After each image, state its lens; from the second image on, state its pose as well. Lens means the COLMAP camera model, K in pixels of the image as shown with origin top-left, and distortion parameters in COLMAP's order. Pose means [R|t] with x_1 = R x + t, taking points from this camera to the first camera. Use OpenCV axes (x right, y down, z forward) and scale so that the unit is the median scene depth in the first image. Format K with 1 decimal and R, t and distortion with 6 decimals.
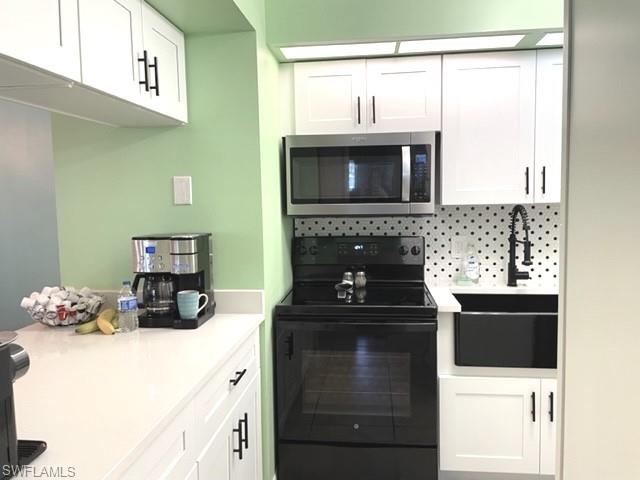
lens RADIAL K [[483.4, 0, 320.5], [0, 483.4, 228.8], [0, 0, 1]] dist [0.087919, -0.000737]
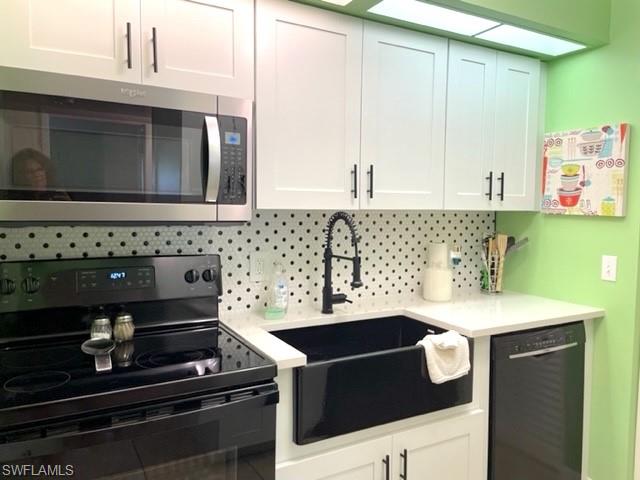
lens RADIAL K [[483.4, 0, 320.5], [0, 483.4, 228.8], [0, 0, 1]] dist [0.087919, -0.000737]
pose [[0.817806, -0.000194, 0.575494, -0.072732], [0.013954, 0.999713, -0.019492, -0.005149], [-0.575325, 0.023971, 0.817573, 0.356764]]
